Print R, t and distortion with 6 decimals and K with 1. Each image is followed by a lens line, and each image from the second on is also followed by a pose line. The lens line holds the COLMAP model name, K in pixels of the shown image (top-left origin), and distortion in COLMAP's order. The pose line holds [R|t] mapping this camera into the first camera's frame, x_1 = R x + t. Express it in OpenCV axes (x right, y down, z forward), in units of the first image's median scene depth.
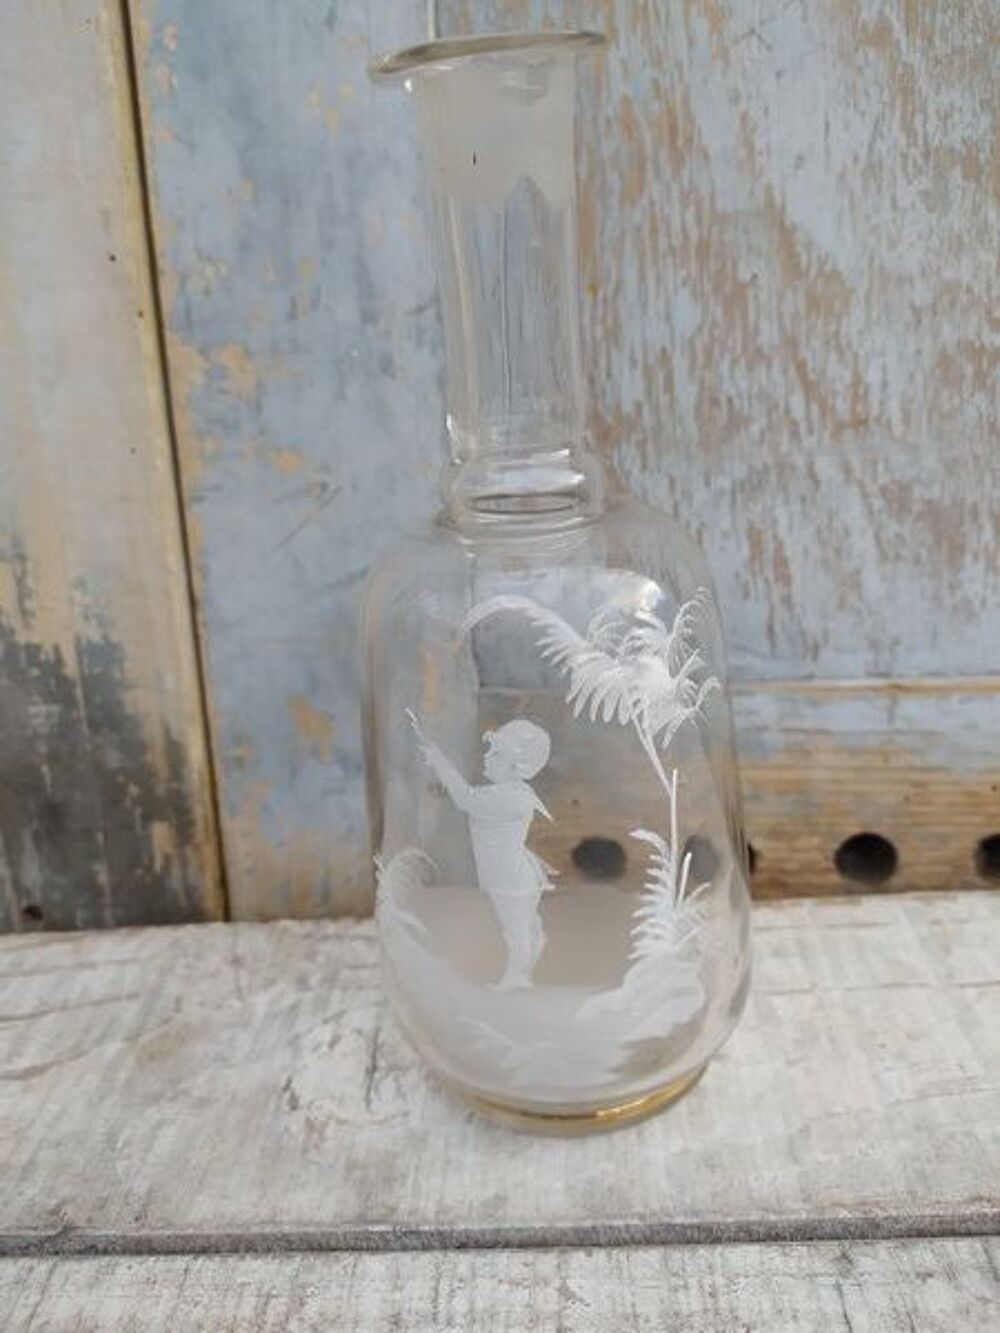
lens RADIAL K [[1012.4, 0, 491.8], [0, 1012.4, 663.2], [0, 0, 1]] dist [0.027223, -0.050809]
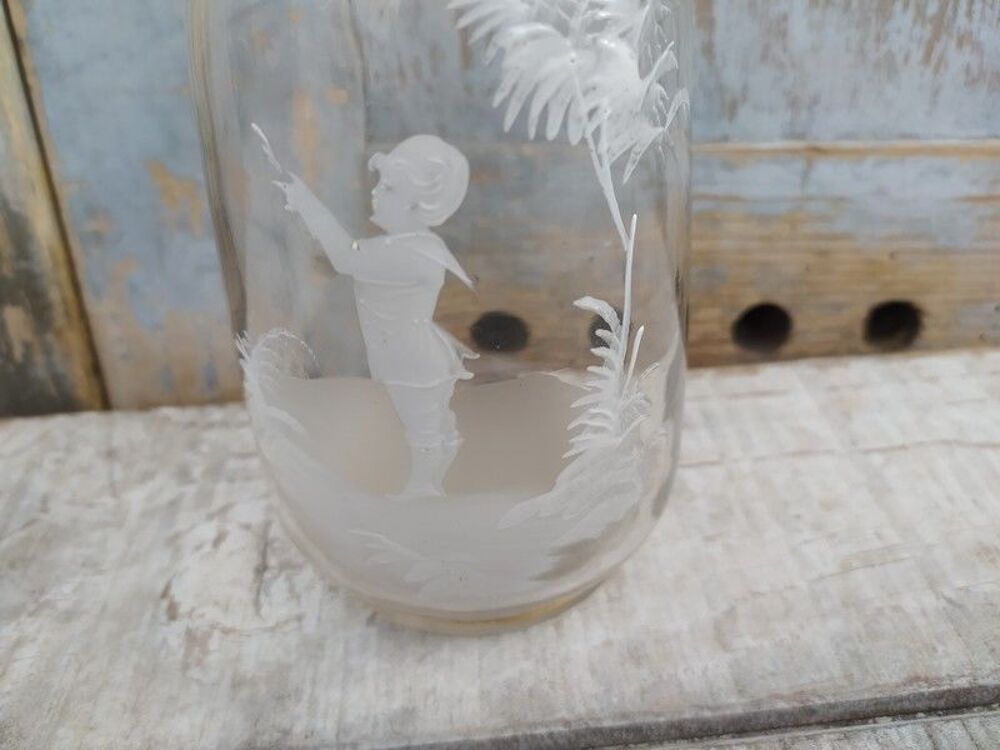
lens RADIAL K [[810.5, 0, 498.5], [0, 810.5, 377.2], [0, 0, 1]] dist [-0.009964, -0.039455]
pose [[0.990385, -0.030721, 0.134887, -0.000058], [-0.002643, 0.970651, 0.240476, 0.051955], [-0.138316, -0.238520, 0.961237, 0.278488]]
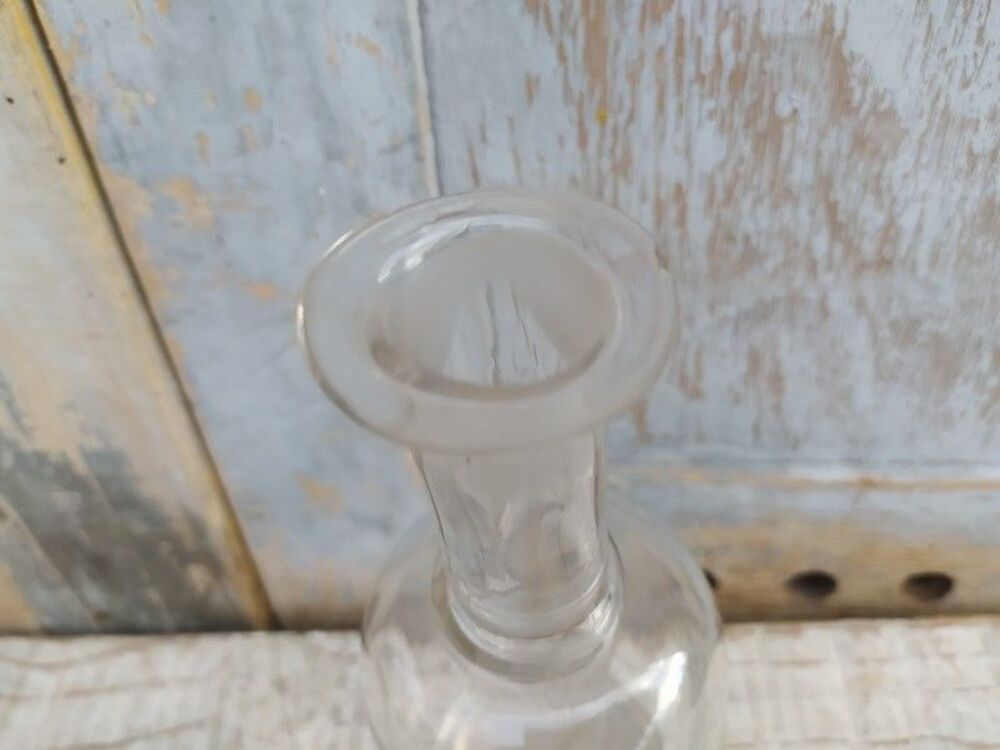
lens RADIAL K [[810.5, 0, 503.9], [0, 810.5, 370.7], [0, 0, 1]] dist [-0.009964, -0.039455]
pose [[0.999200, -0.027393, 0.029147, -0.005147], [0.011218, 0.891363, 0.453152, -0.491888], [-0.038393, -0.452463, 0.890957, 0.322519]]
